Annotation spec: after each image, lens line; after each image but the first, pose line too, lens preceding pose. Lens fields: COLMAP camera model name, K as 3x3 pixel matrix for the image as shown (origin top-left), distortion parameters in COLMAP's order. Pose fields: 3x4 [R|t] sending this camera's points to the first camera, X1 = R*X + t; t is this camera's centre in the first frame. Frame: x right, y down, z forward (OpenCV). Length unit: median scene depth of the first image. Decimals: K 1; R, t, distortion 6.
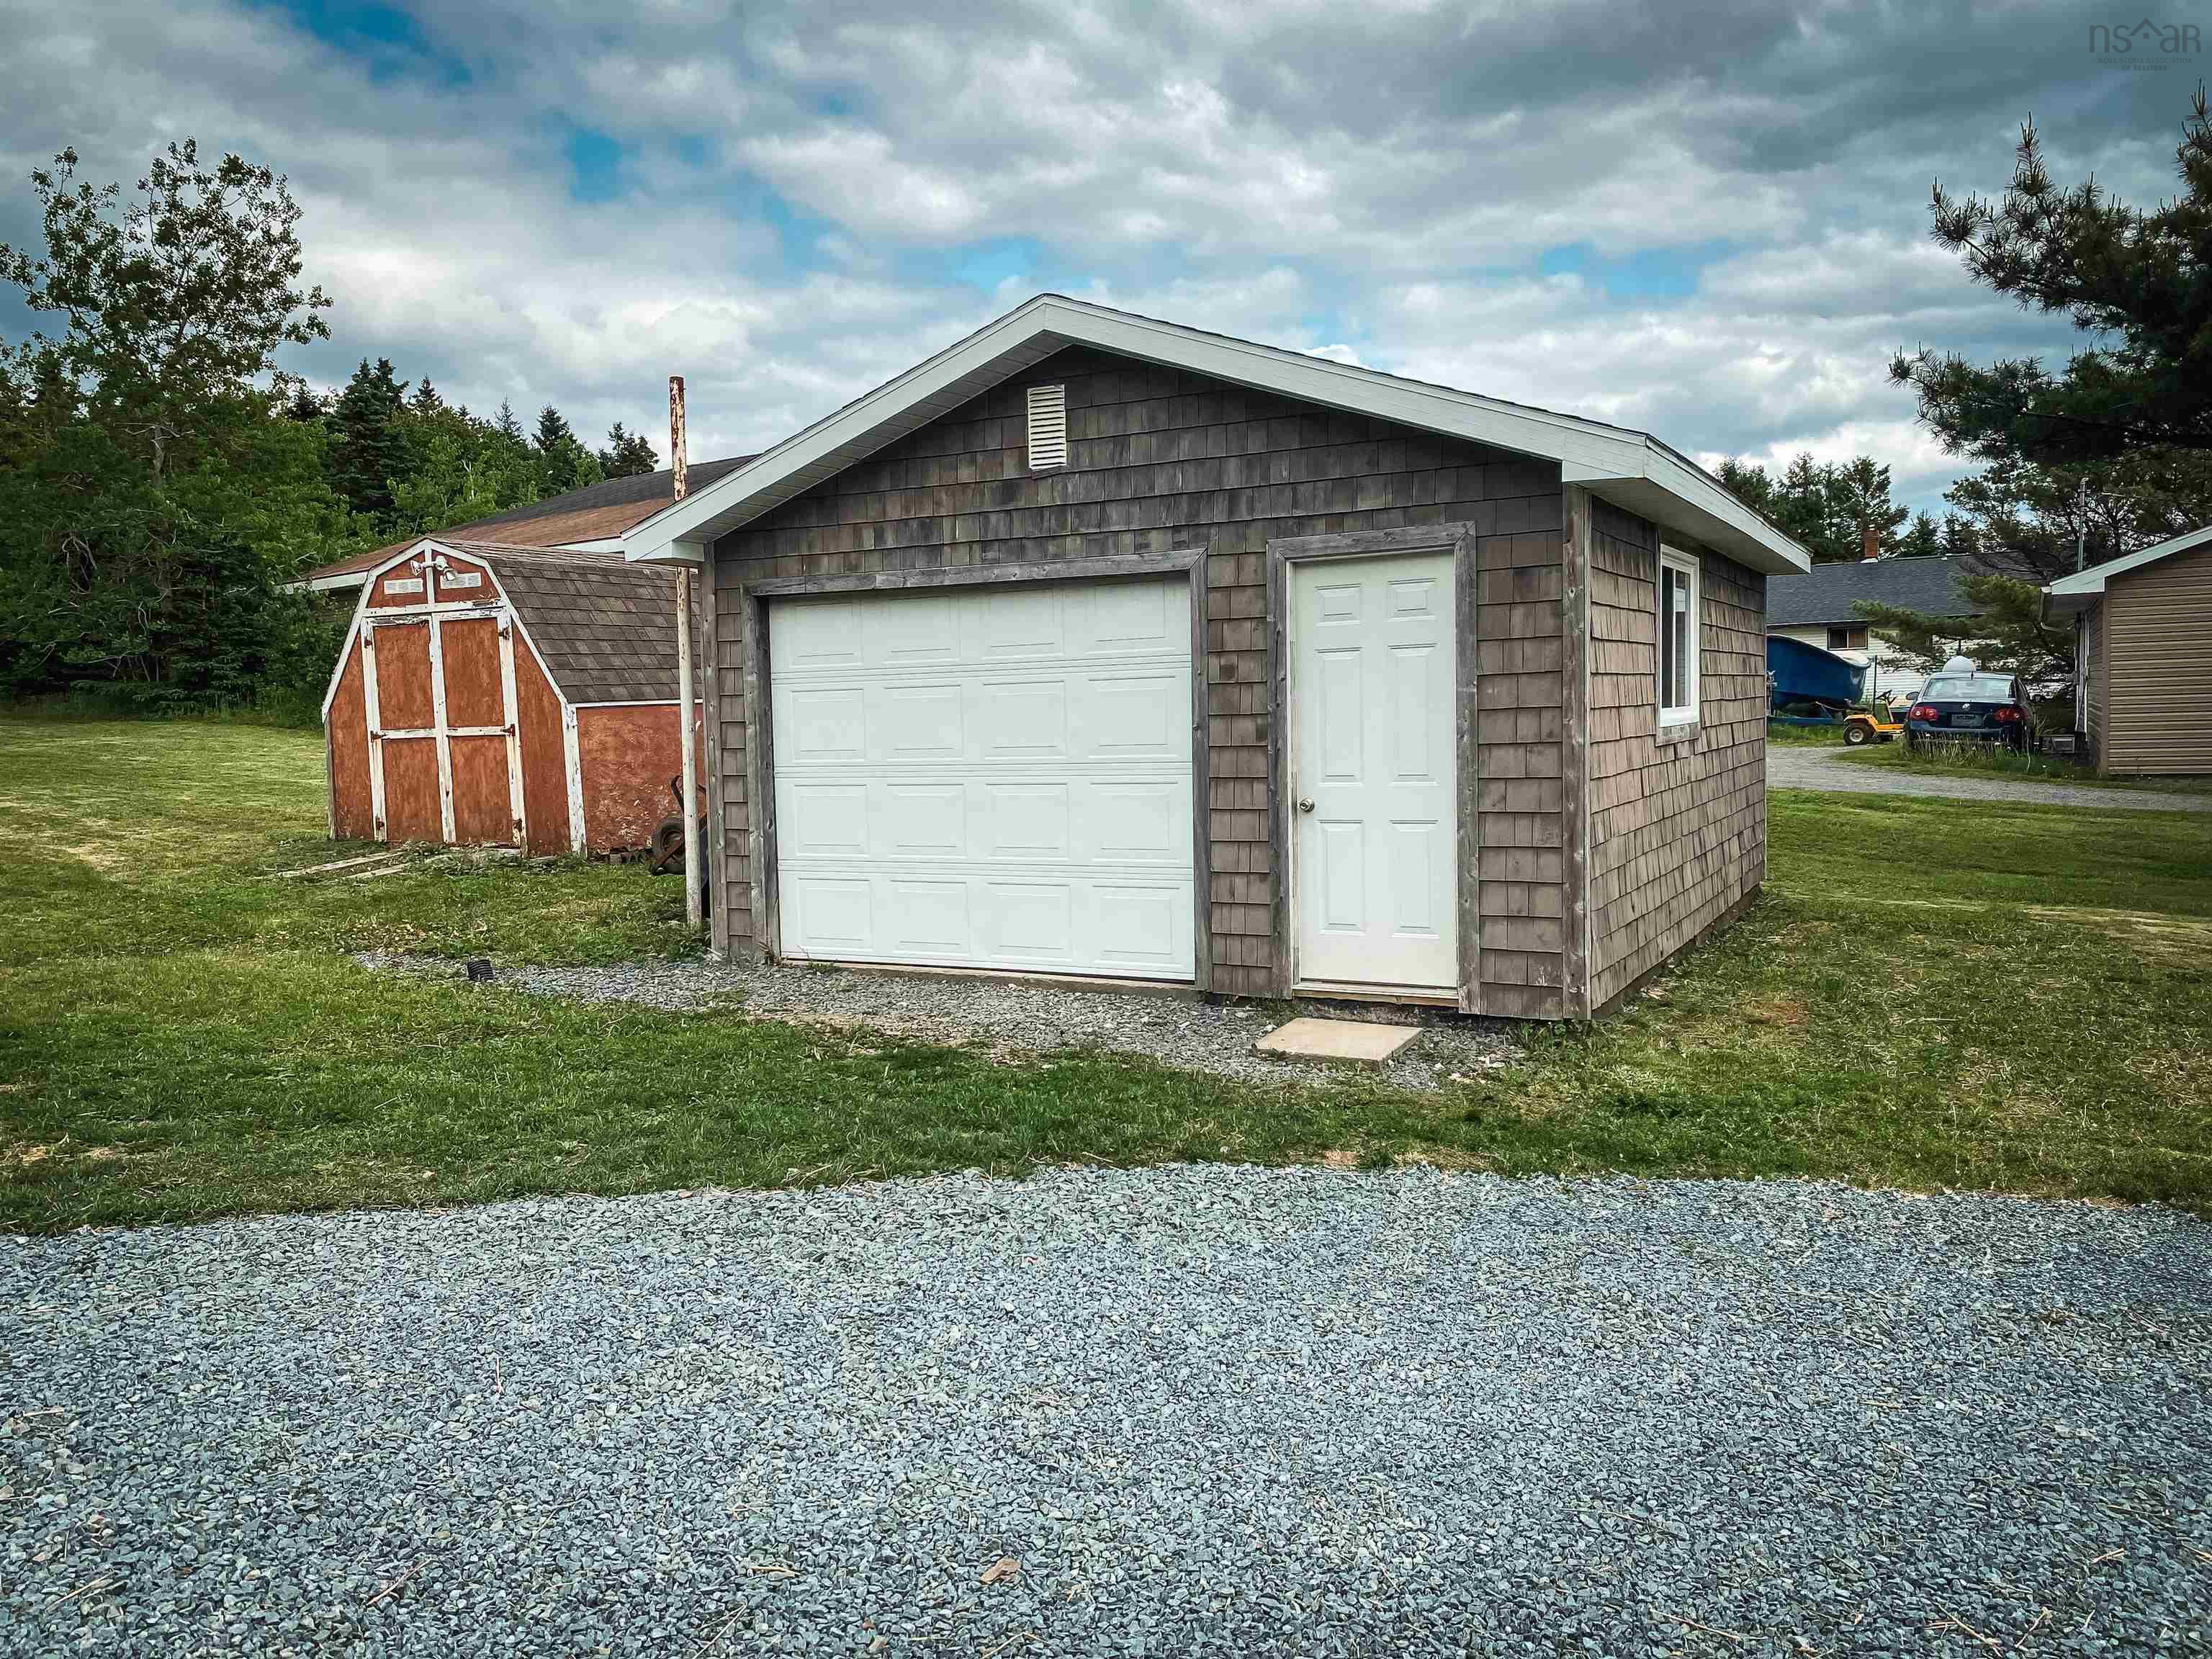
lens RADIAL K [[1712.7, 0, 1106.0], [0, 1712.7, 829.5], [0, 0, 1]] dist [0.000973, 0.000536]
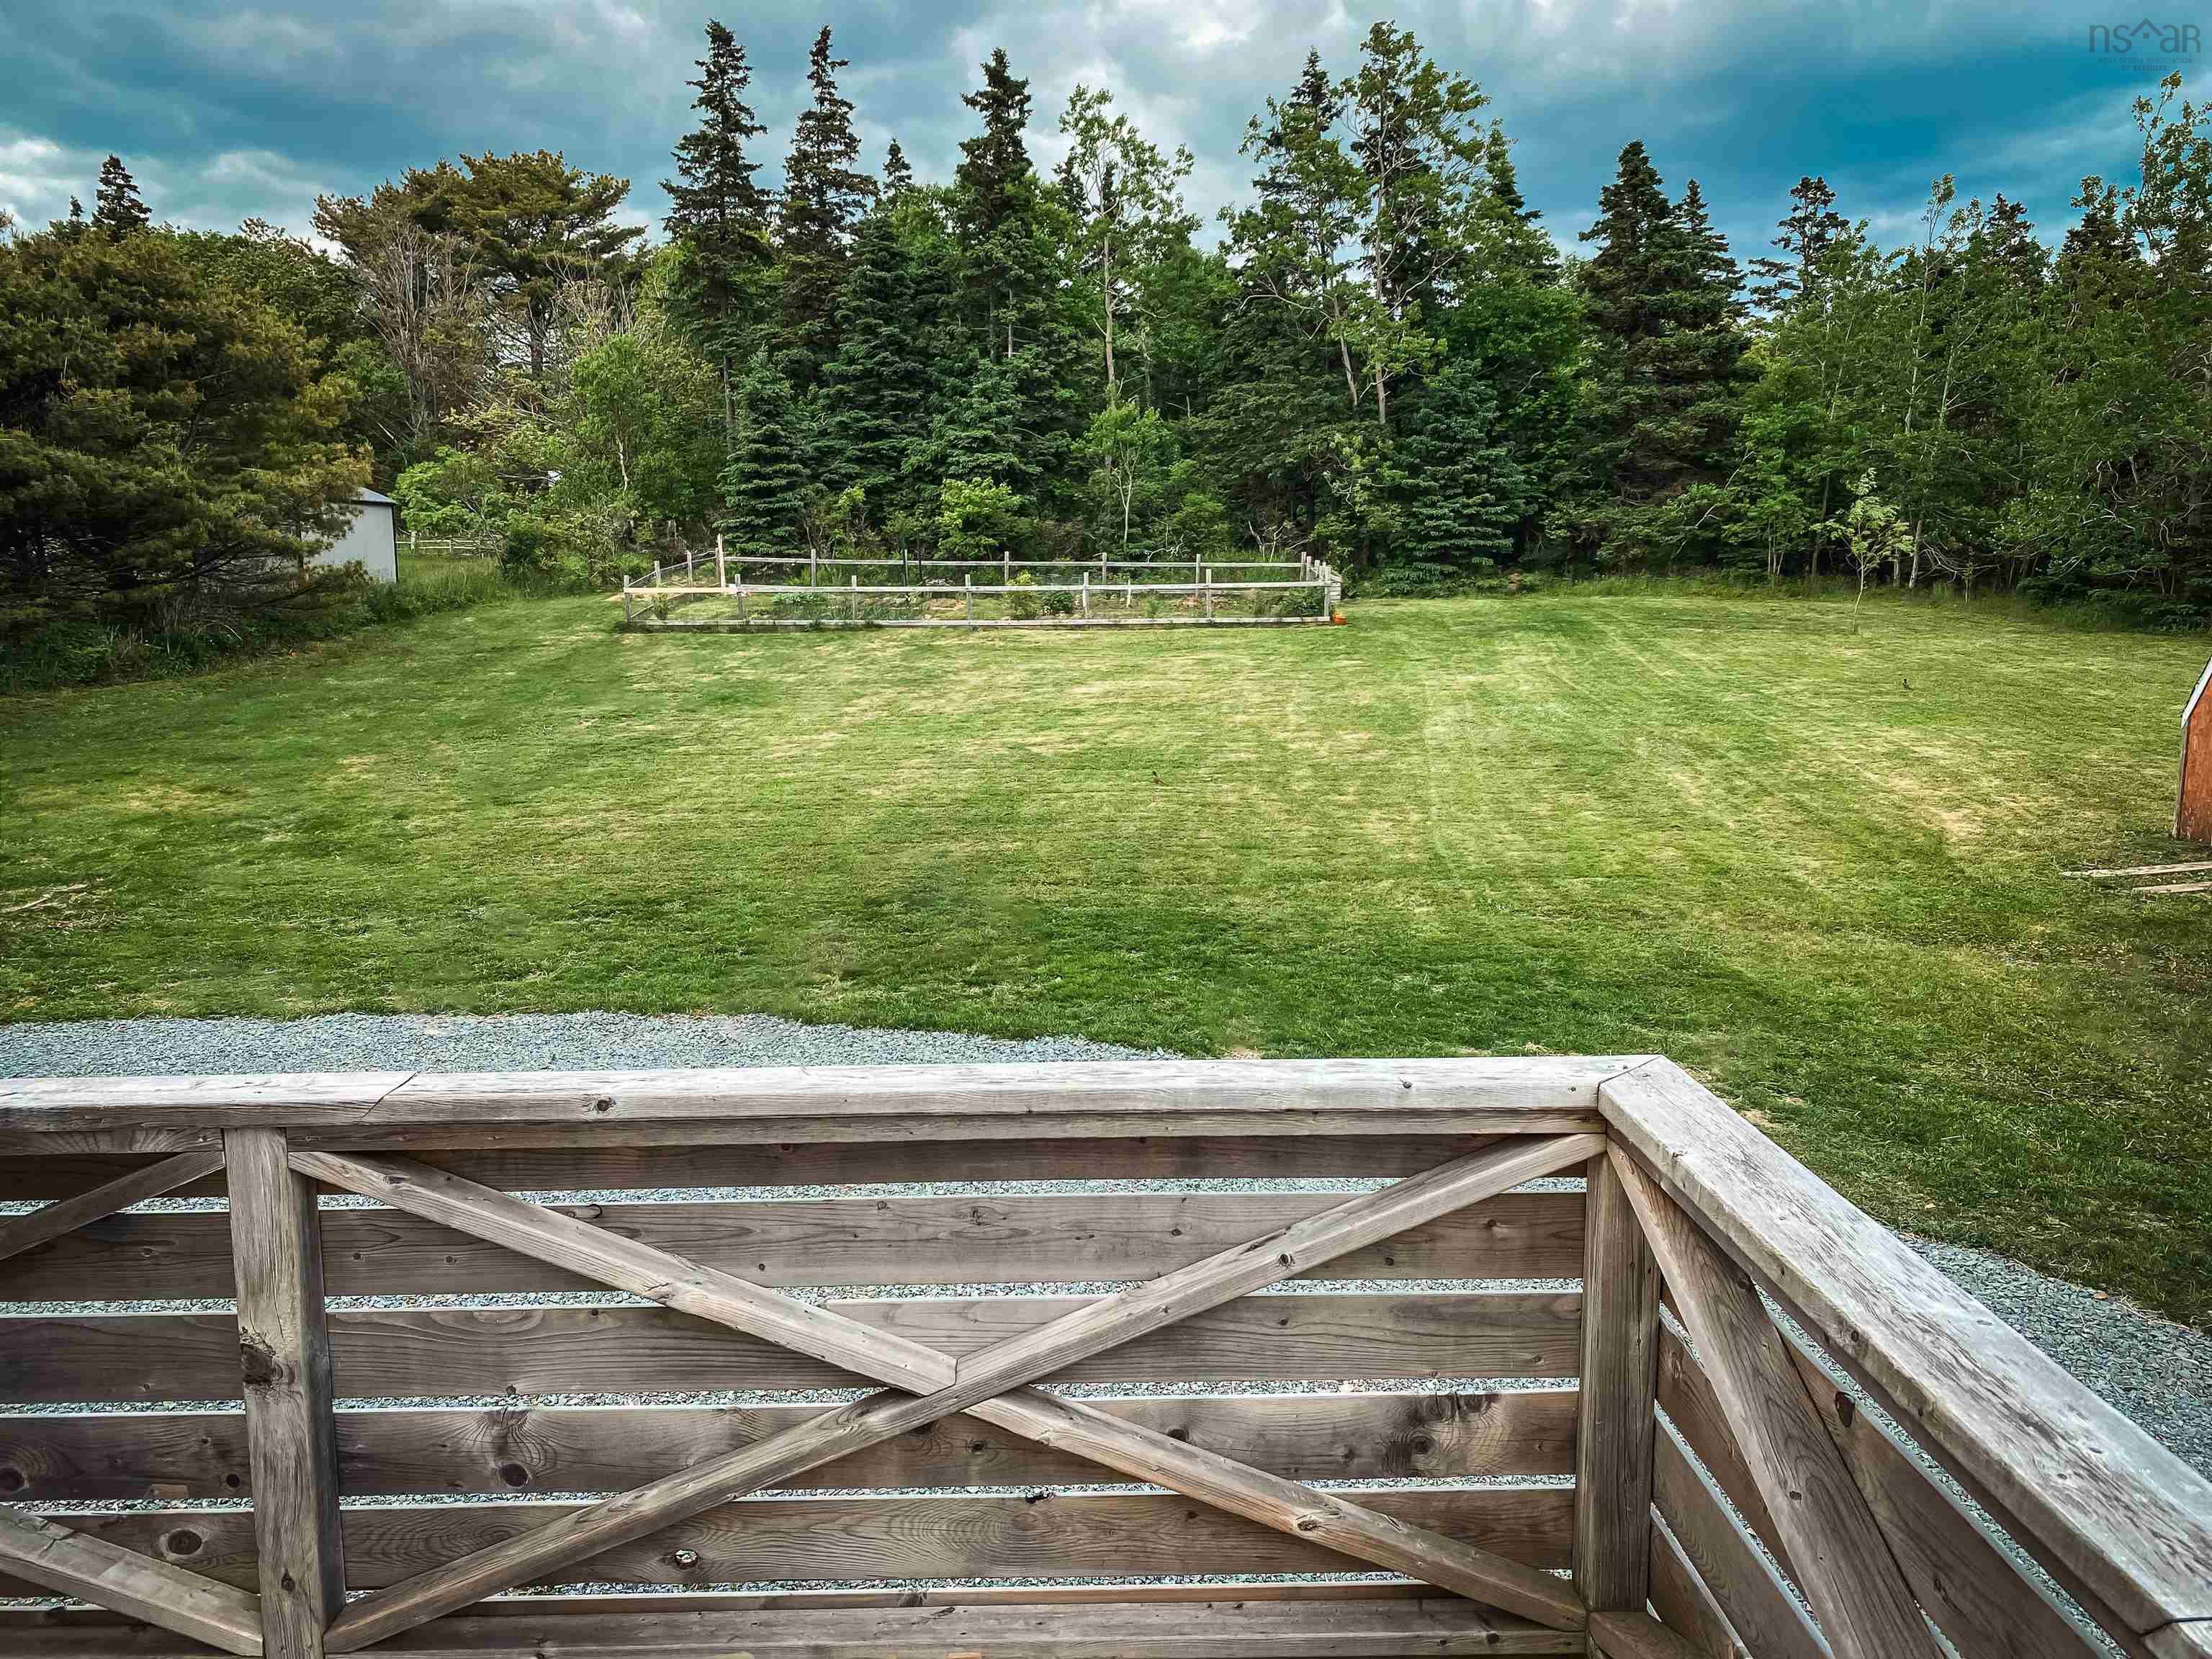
lens RADIAL K [[1712.7, 0, 1106.0], [0, 1712.7, 829.5], [0, 0, 1]] dist [0.000973, 0.000536]
pose [[0.448971, 0.166478, -0.877901, 0.445300], [-0.079447, 0.986037, 0.146354, -0.235793], [0.890008, 0.004038, 0.455928, -0.215535]]
